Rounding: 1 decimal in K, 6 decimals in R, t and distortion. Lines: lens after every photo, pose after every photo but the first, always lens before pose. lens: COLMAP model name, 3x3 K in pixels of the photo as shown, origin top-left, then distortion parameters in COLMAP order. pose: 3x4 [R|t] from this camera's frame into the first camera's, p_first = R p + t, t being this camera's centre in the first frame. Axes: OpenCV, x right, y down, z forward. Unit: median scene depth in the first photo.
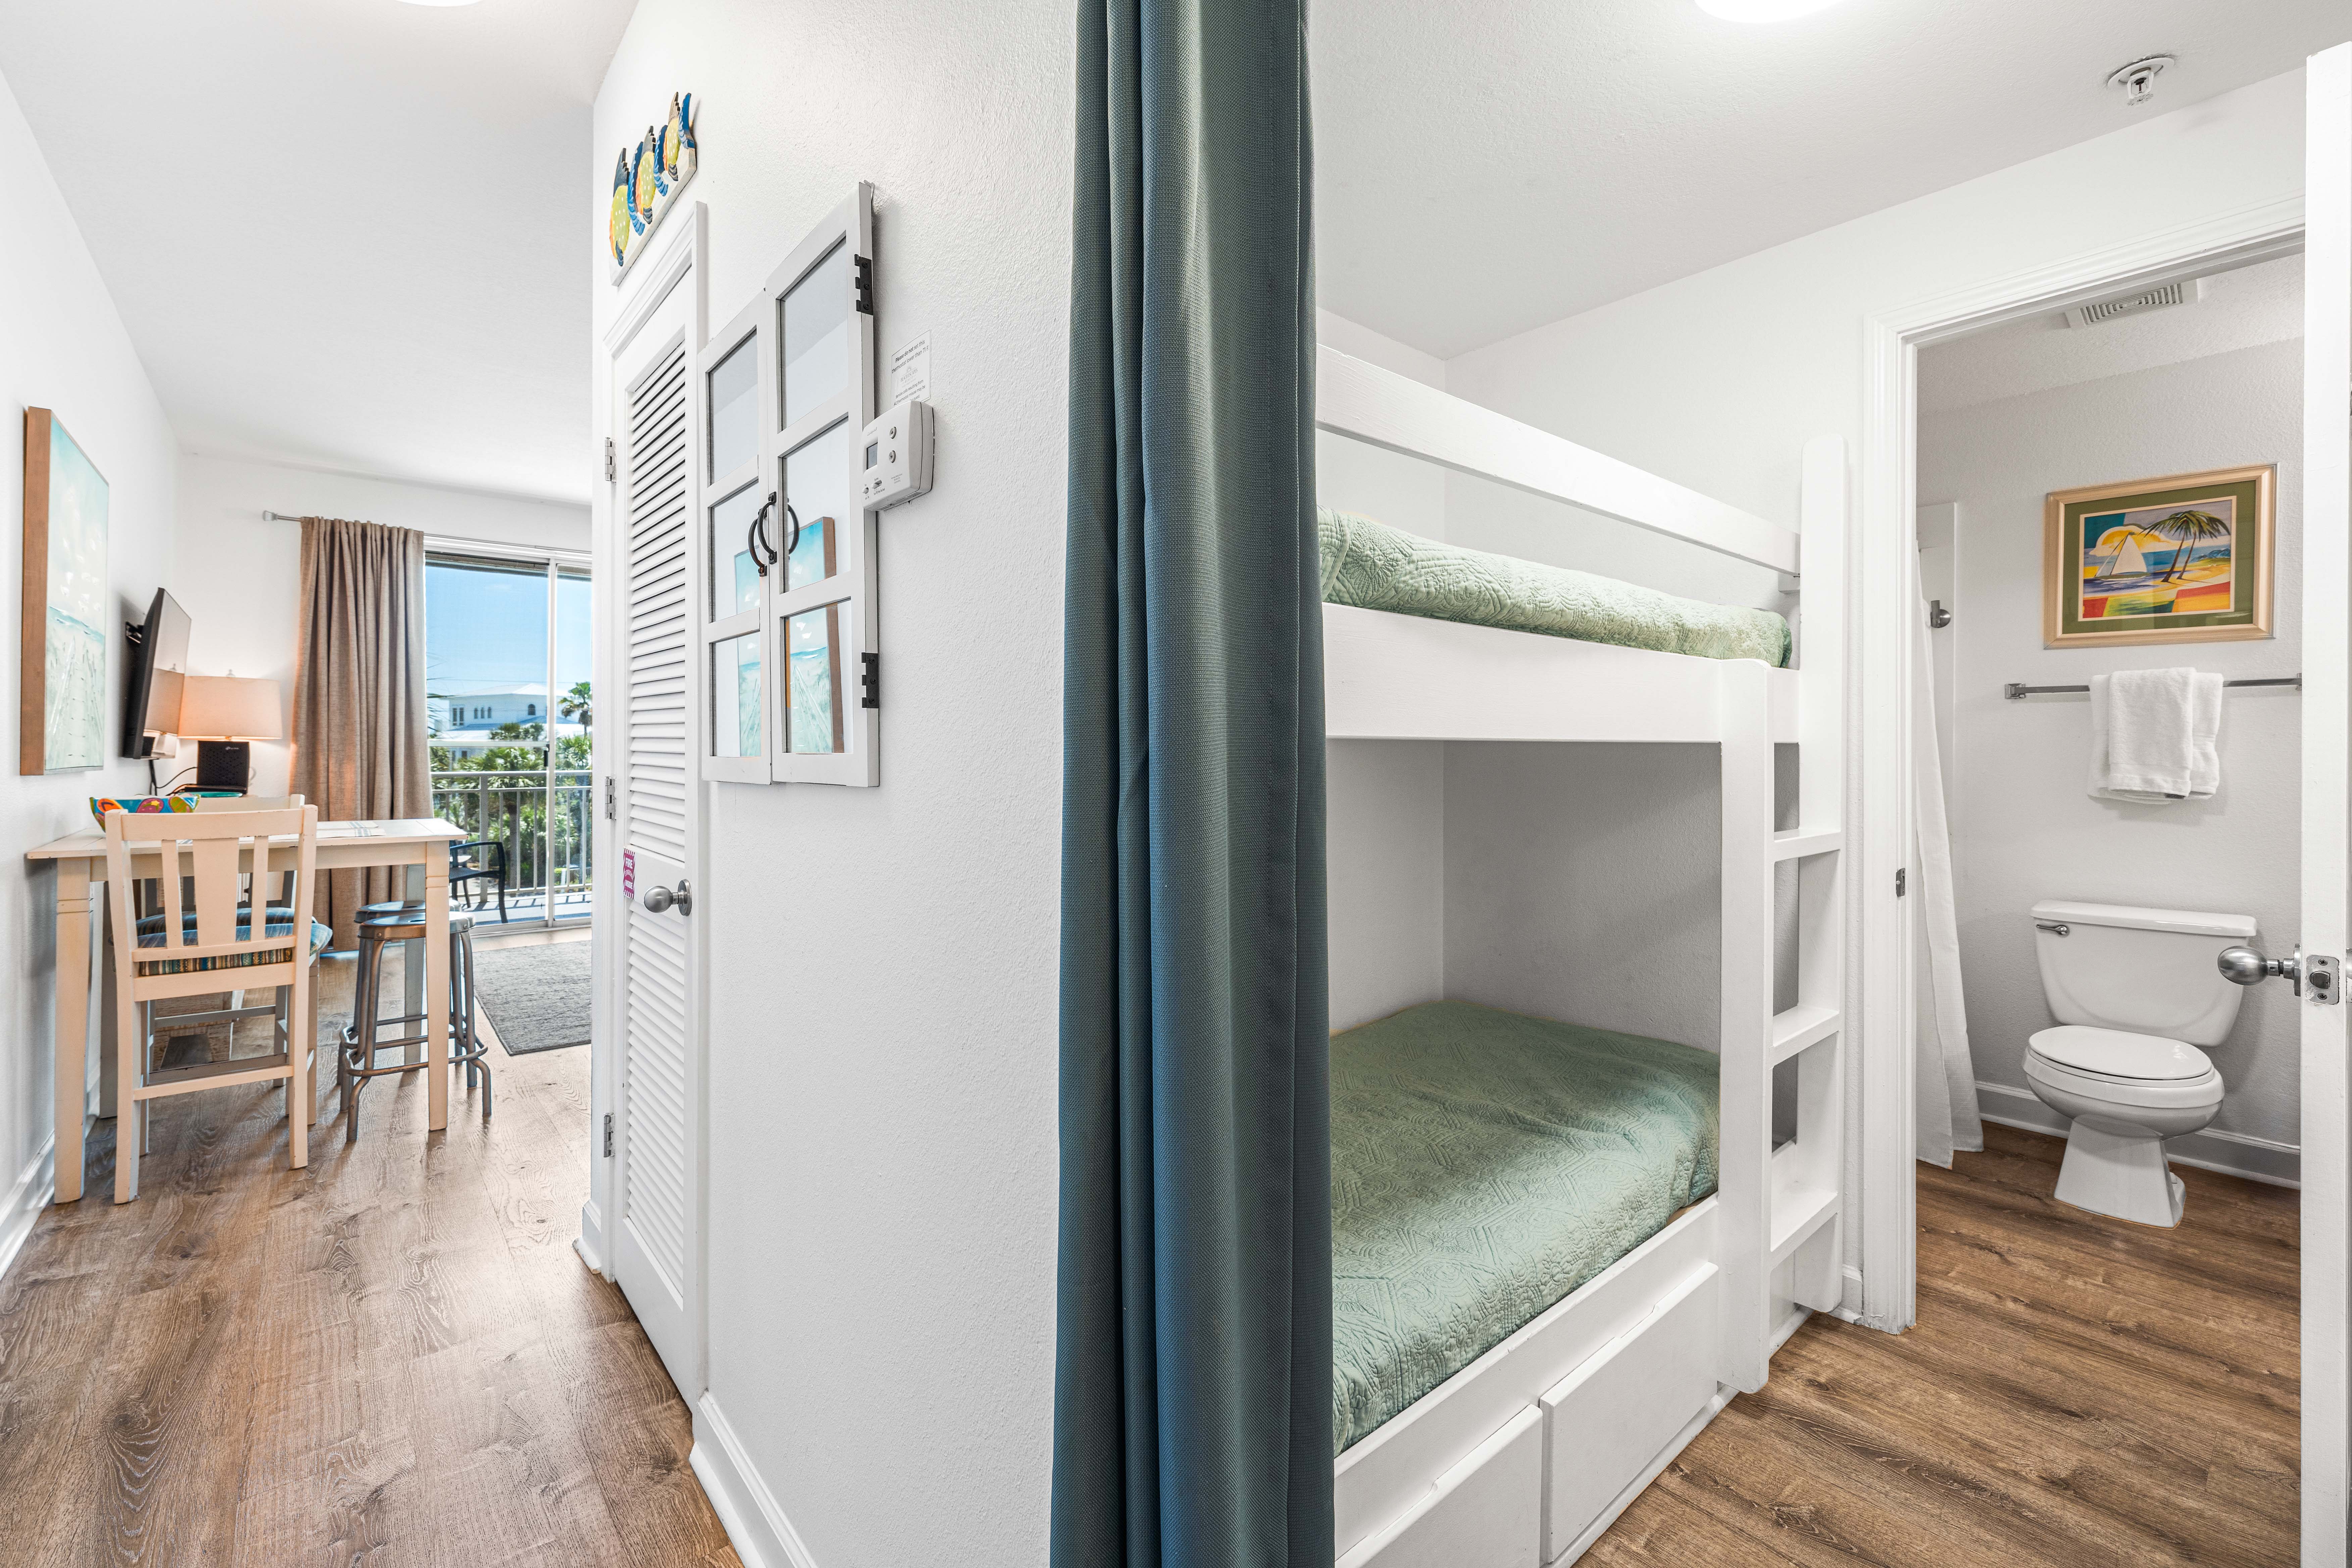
lens RADIAL K [[996.2, 0, 1168.8], [0, 996.2, 755.3], [0, 0, 1]] dist [0.000030, -0.000263]
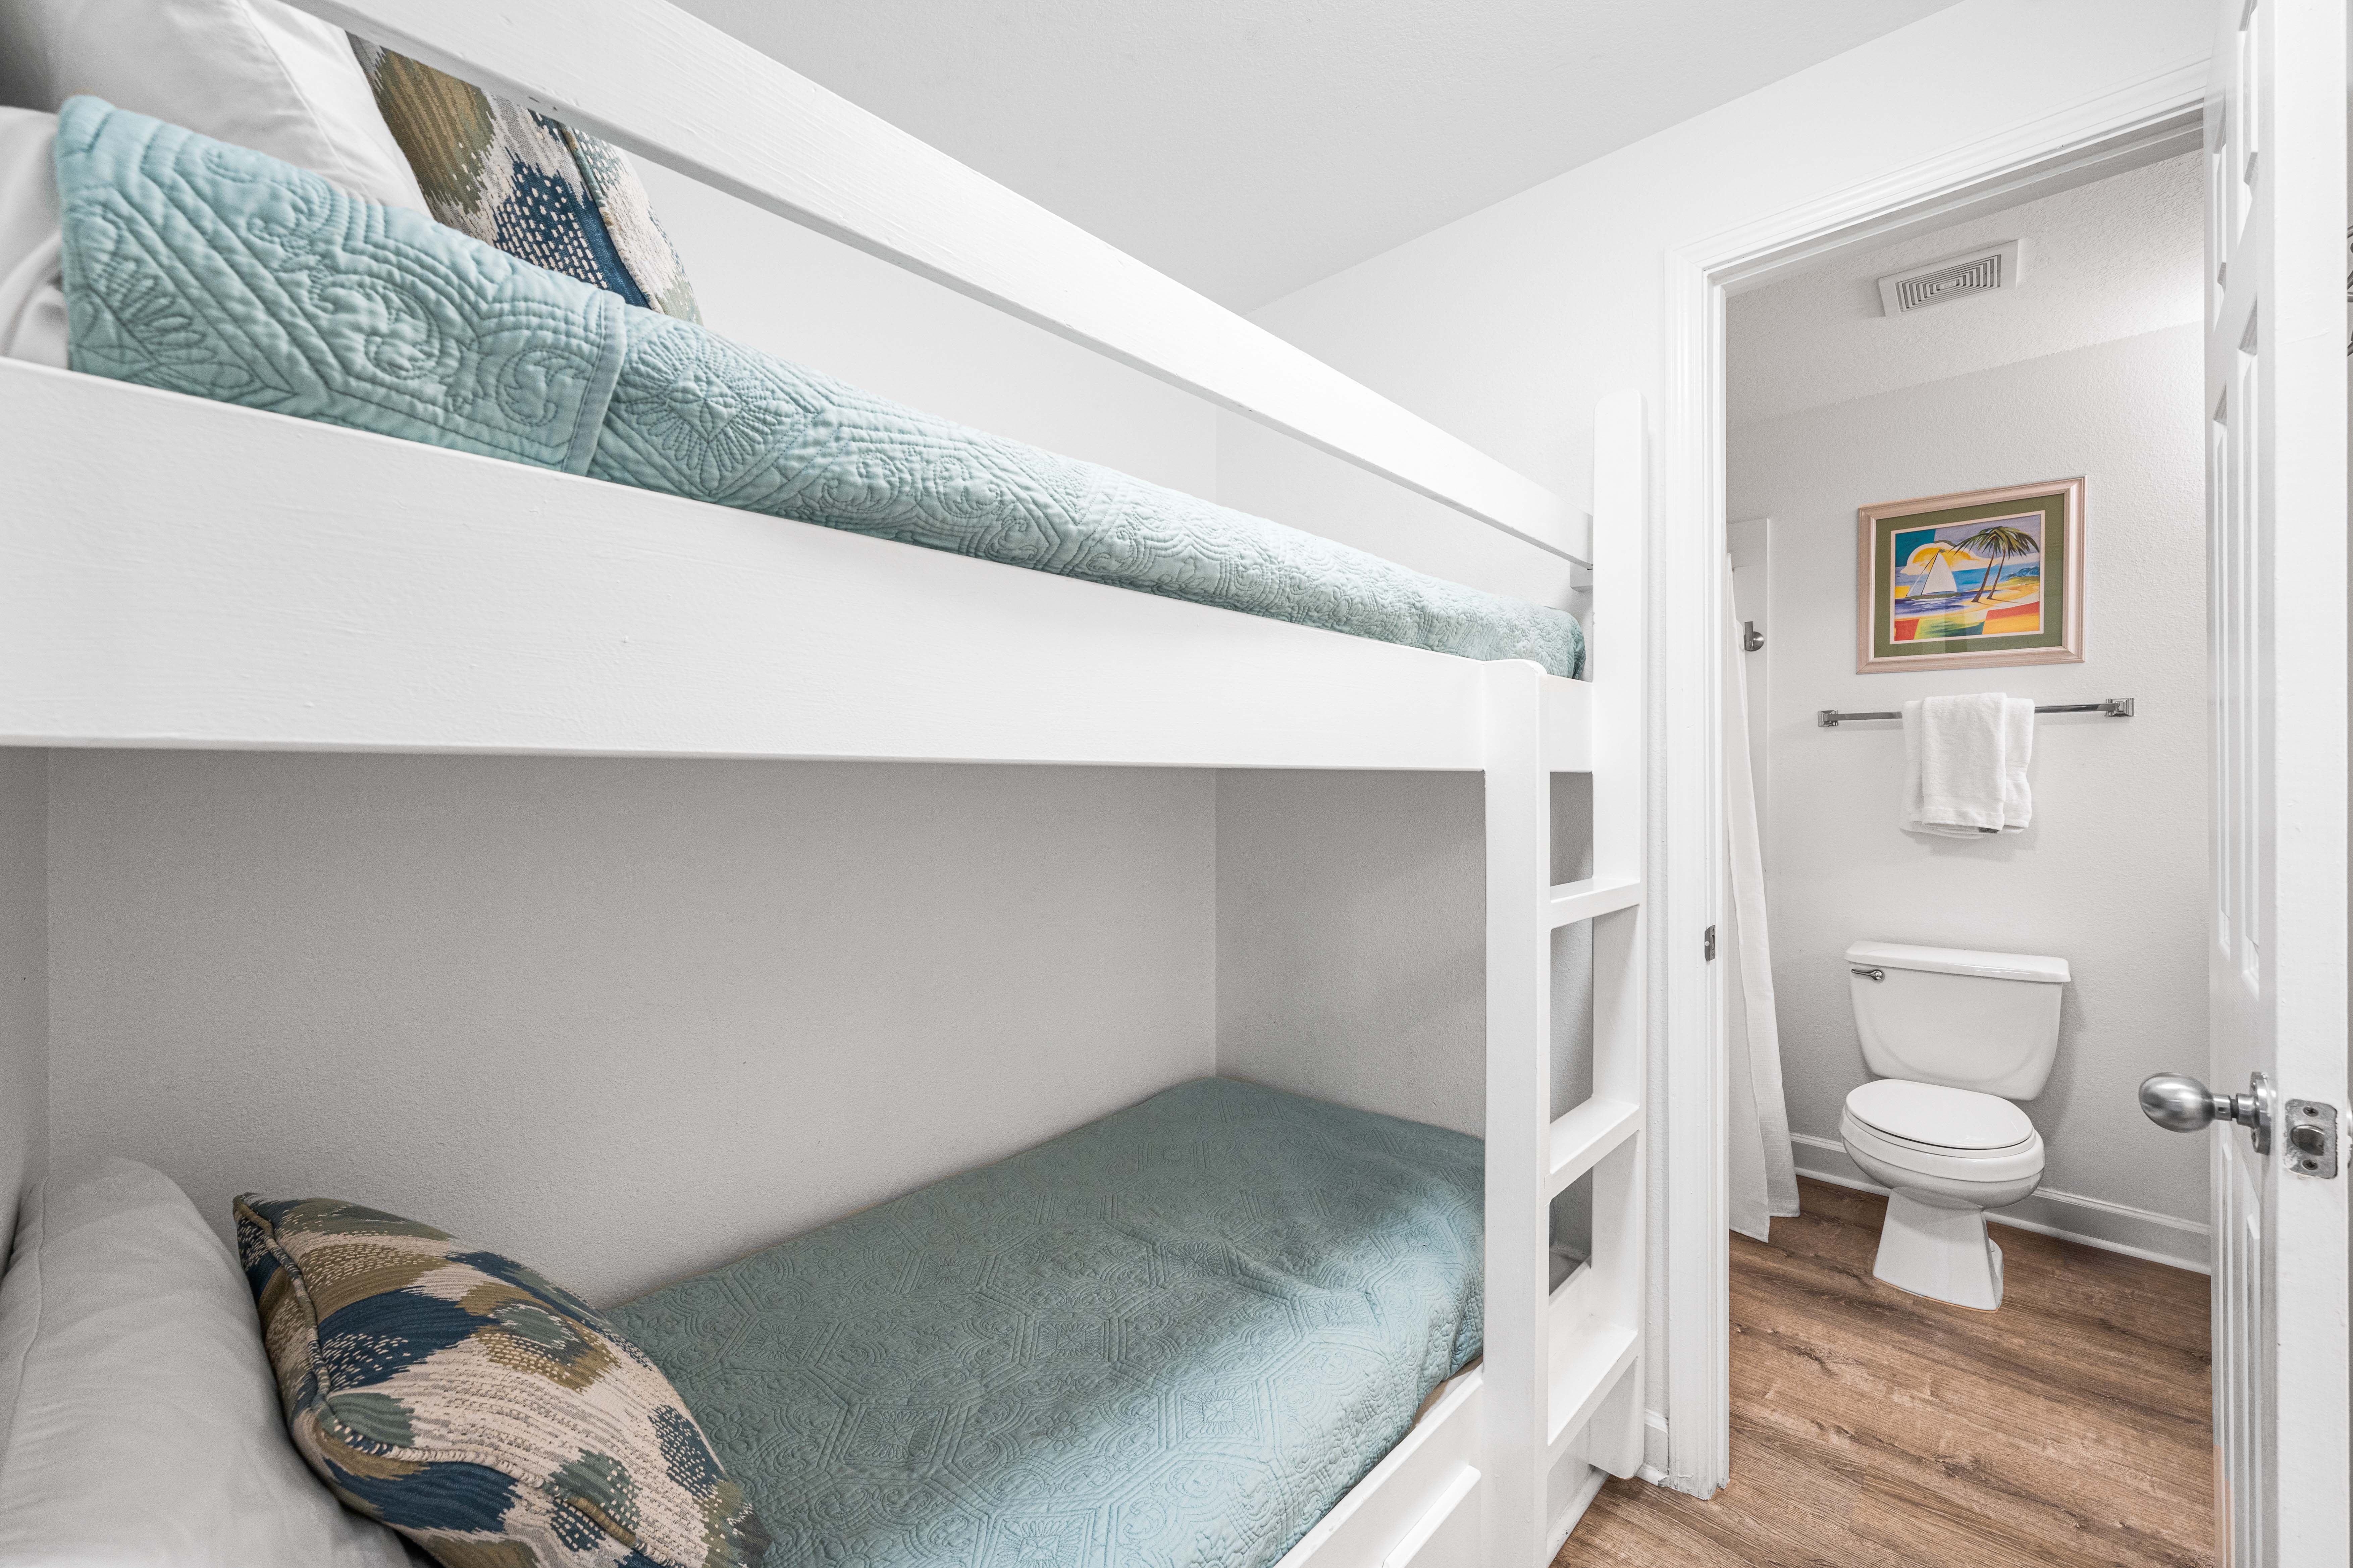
lens RADIAL K [[941.1, 0, 1176.5], [0, 941.1, 784.0], [0, 0, 1]] dist [-0.001929, -0.000105]
pose [[0.994215, -0.001505, 0.107395, 0.180970], [0.001926, 0.999991, -0.003813, -0.000440], [-0.107389, 0.003998, 0.994209, 0.233544]]
